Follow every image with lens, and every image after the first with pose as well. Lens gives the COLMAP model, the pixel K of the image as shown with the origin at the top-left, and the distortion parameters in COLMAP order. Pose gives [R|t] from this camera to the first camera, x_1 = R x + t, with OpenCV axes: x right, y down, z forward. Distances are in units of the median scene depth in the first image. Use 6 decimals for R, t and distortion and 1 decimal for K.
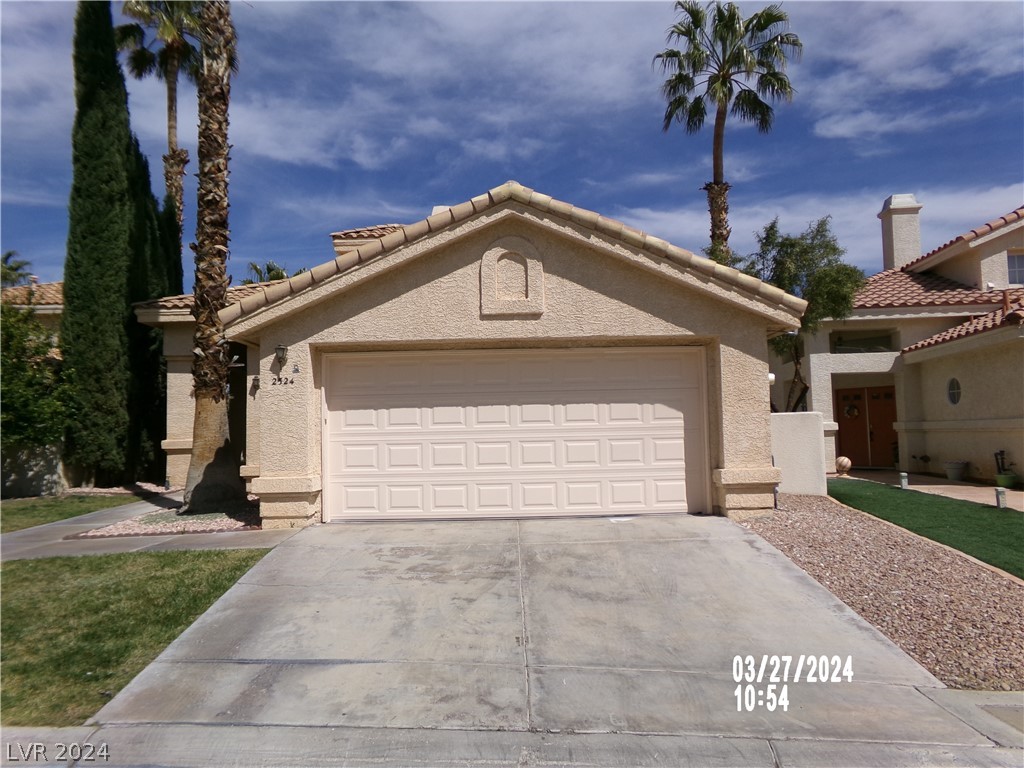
lens RADIAL K [[701.8, 0, 511.6], [0, 701.8, 389.3], [0, 0, 1]] dist [-0.027760, 0.050385]
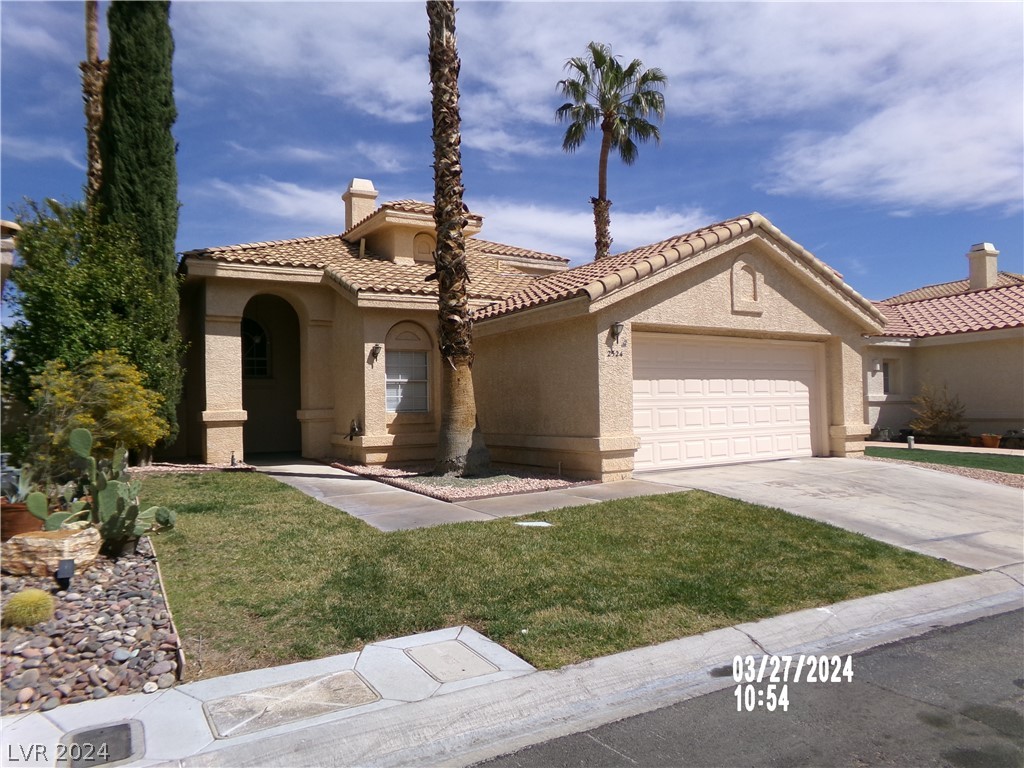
lens RADIAL K [[711.2, 0, 512.2], [0, 711.2, 399.6], [0, 0, 1]] dist [-0.146186, 0.179761]
pose [[0.850758, 0.009756, 0.525467, -0.659381], [-0.031177, 0.999004, 0.031930, 0.019332], [-0.524632, -0.043547, 0.850214, 0.058209]]
